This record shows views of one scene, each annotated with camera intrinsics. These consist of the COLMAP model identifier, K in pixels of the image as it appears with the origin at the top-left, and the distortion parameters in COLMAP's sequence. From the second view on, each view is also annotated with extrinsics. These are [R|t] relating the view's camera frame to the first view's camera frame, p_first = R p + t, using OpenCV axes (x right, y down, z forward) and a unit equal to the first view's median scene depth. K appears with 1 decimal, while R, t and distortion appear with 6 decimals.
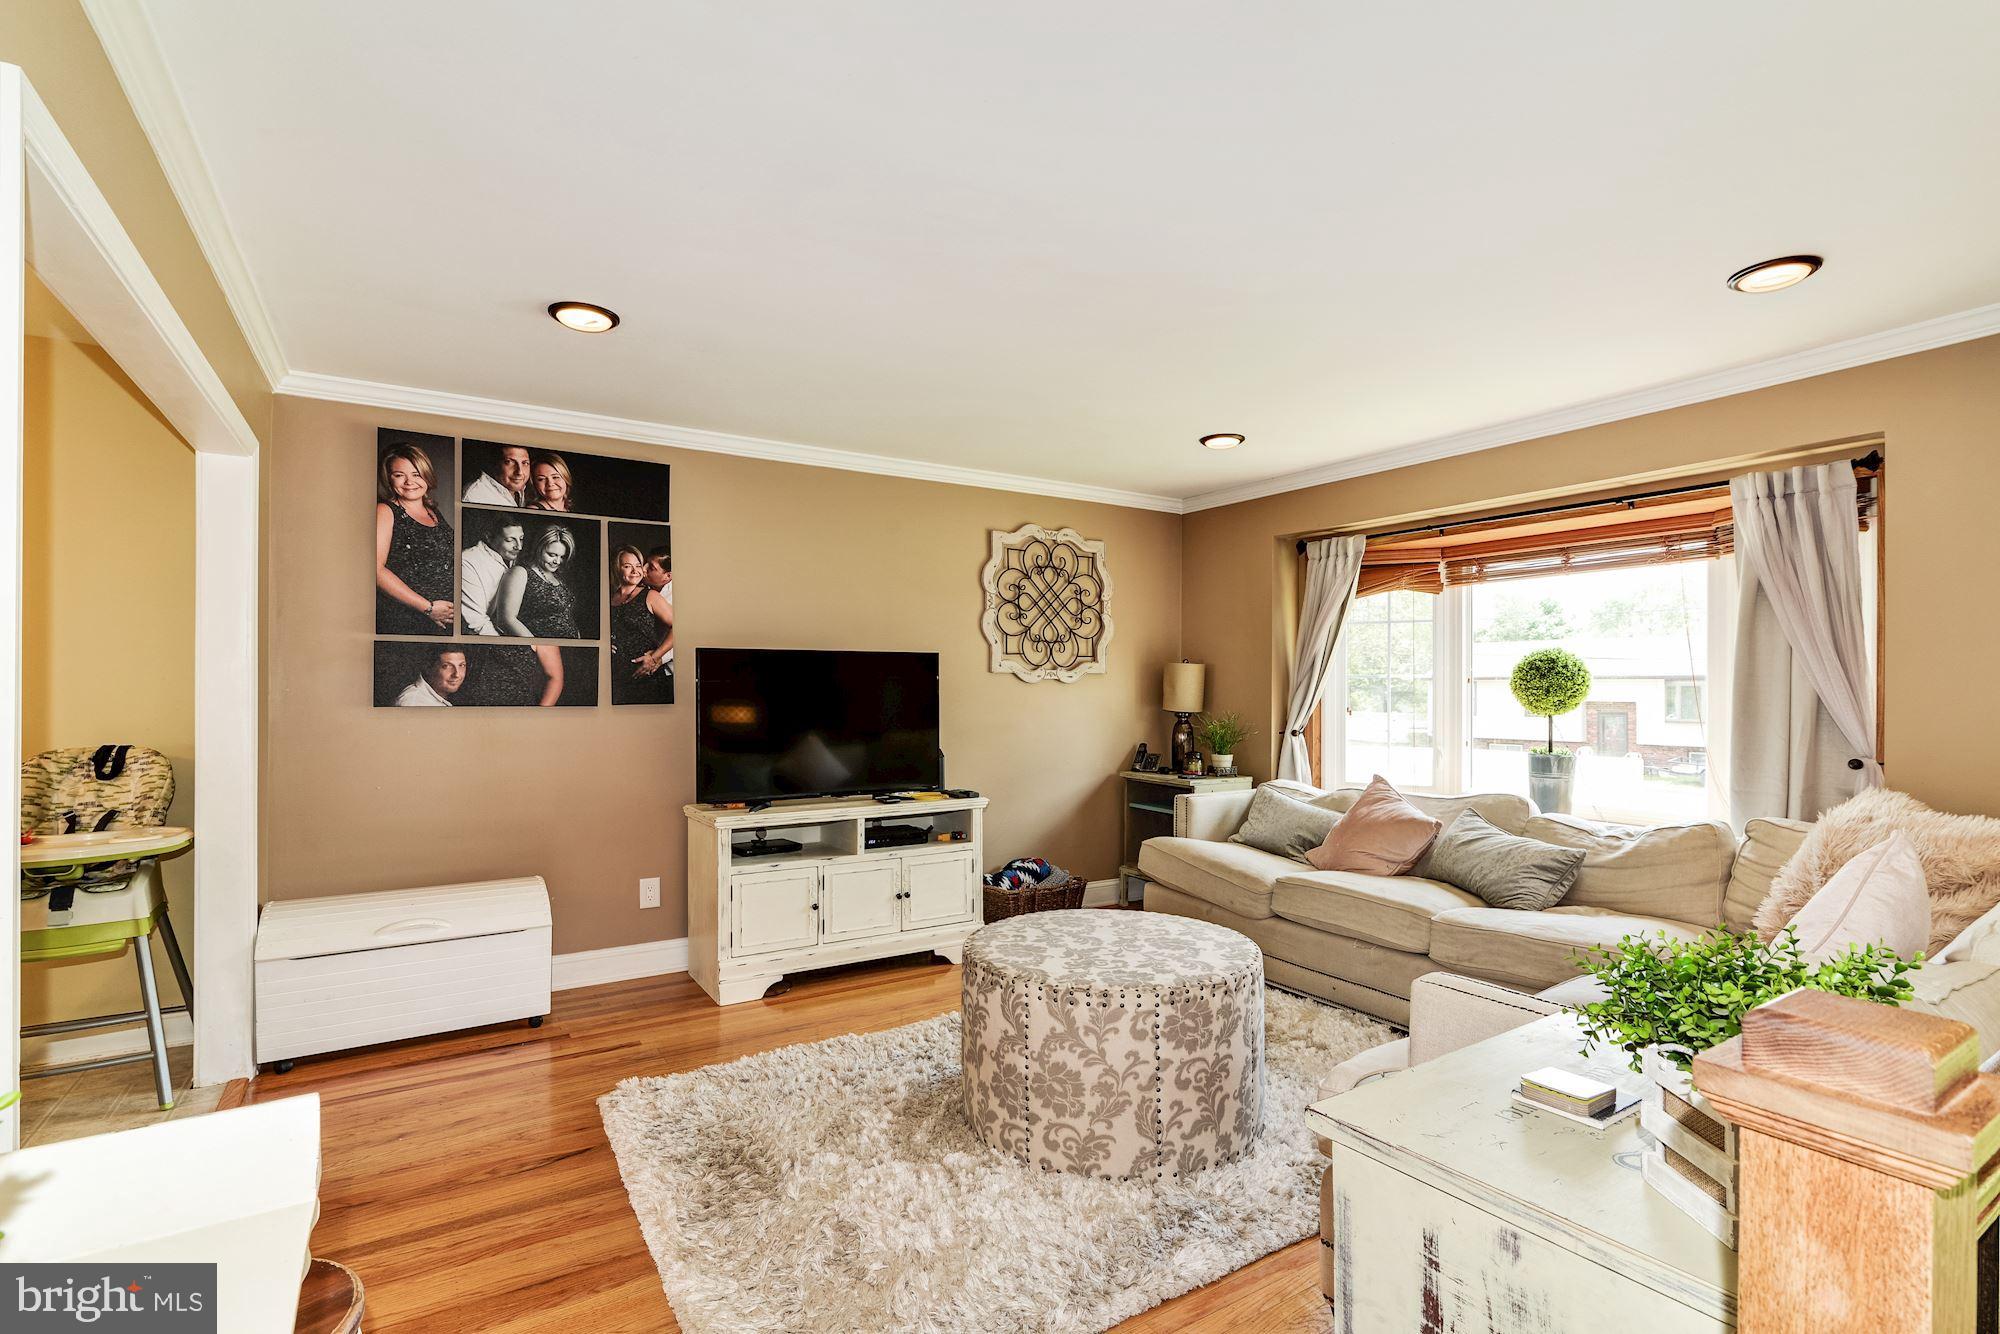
lens RADIAL K [[948.9, 0, 1000.0], [0, 948.9, 667.0], [0, 0, 1]] dist [-0.003237, 0.000048]
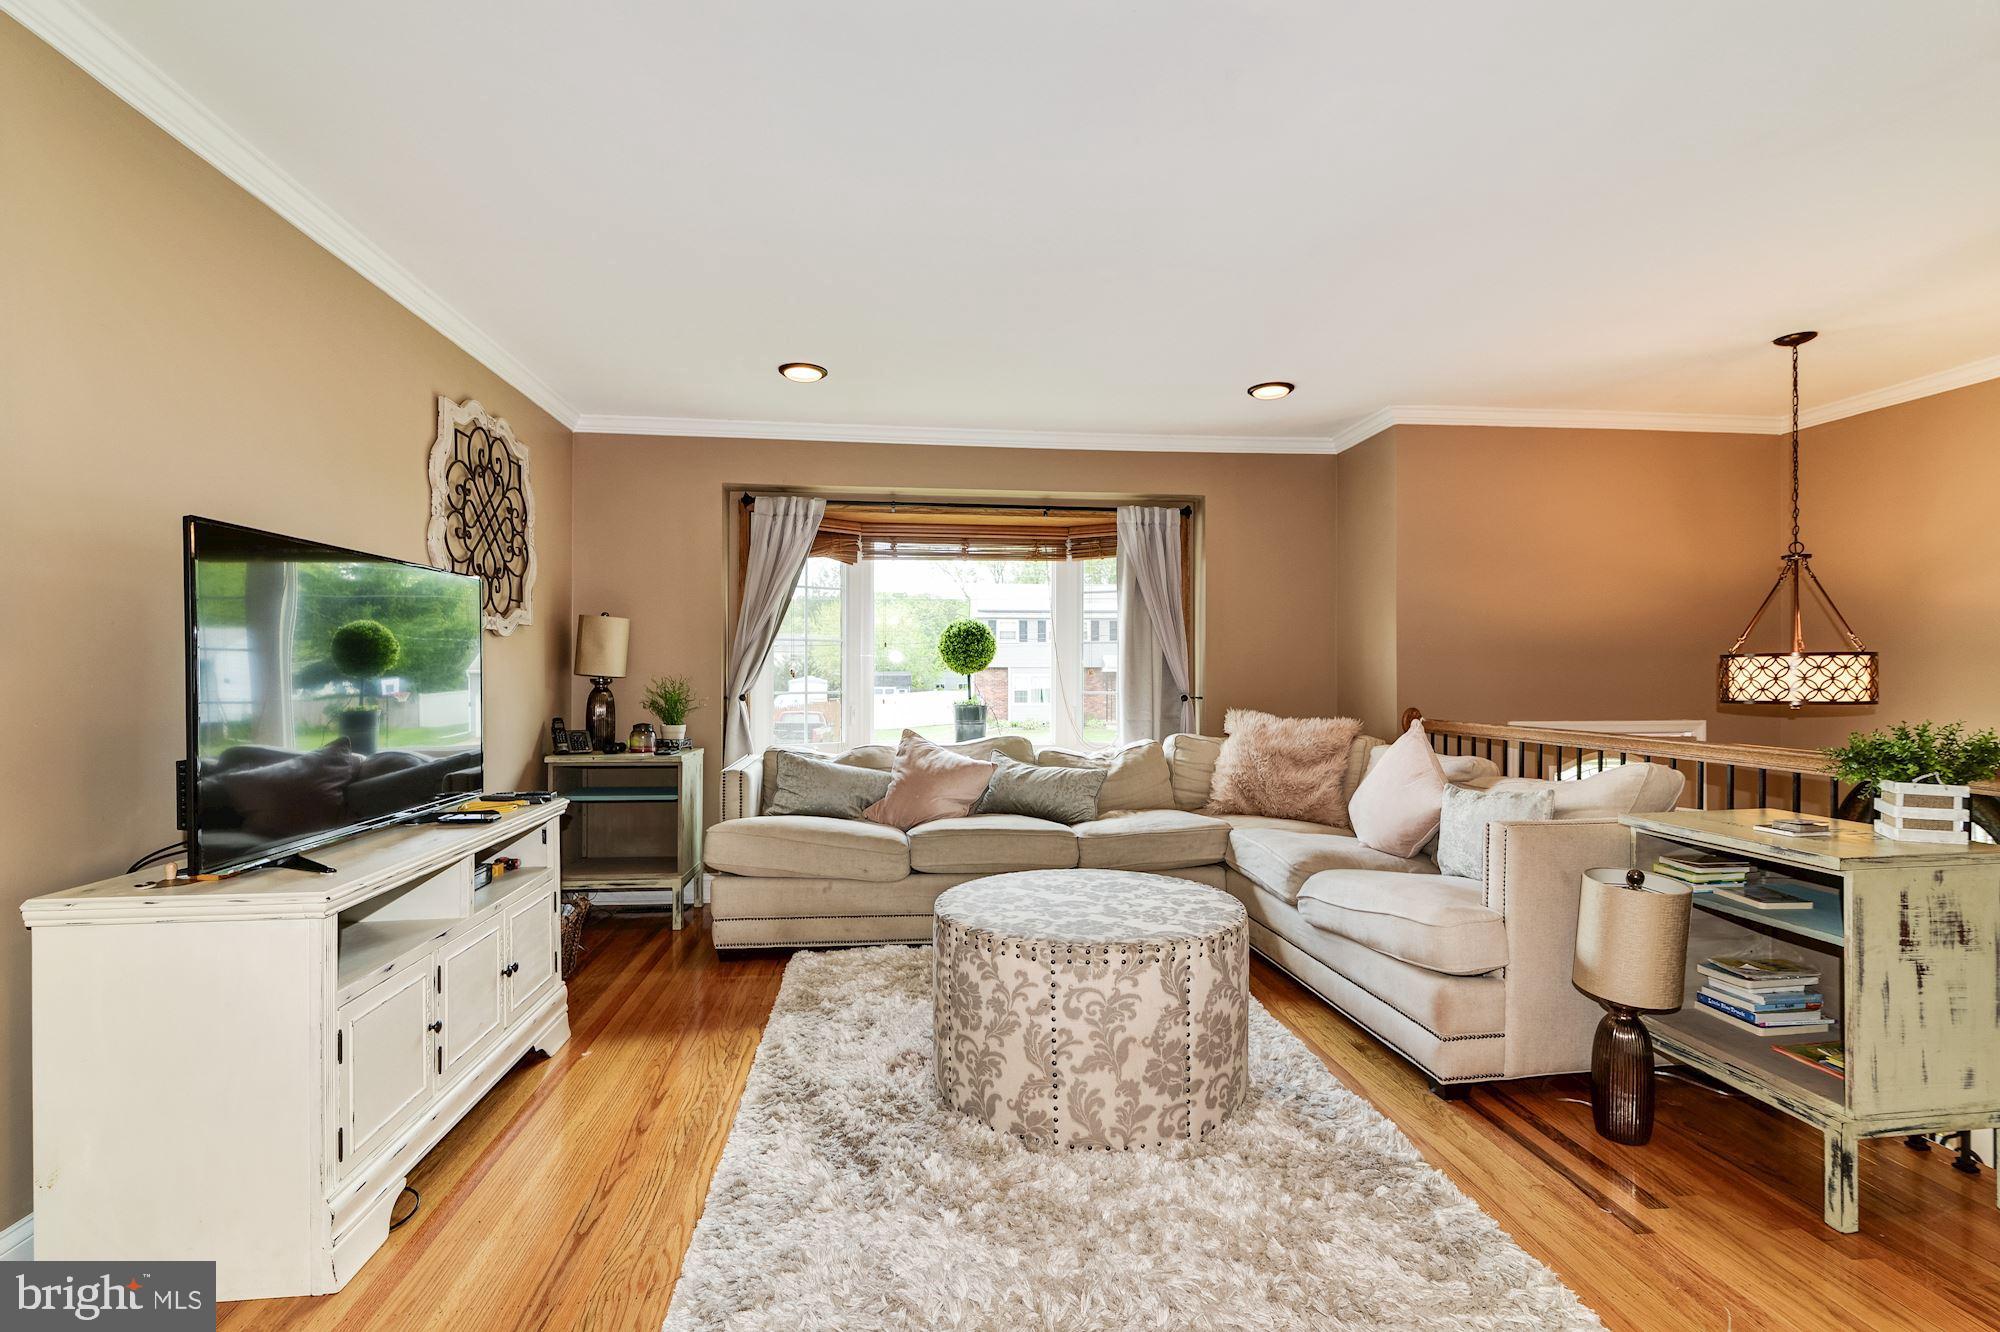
lens RADIAL K [[948.9, 0, 1000.0], [0, 948.9, 666.0], [0, 0, 1]] dist [-0.003237, 0.000048]
pose [[0.419923, 0.006315, 0.907538, -0.542187], [-0.019670, 0.999804, 0.002145, 0.039016], [-0.907347, -0.018752, 0.419965, 0.478019]]
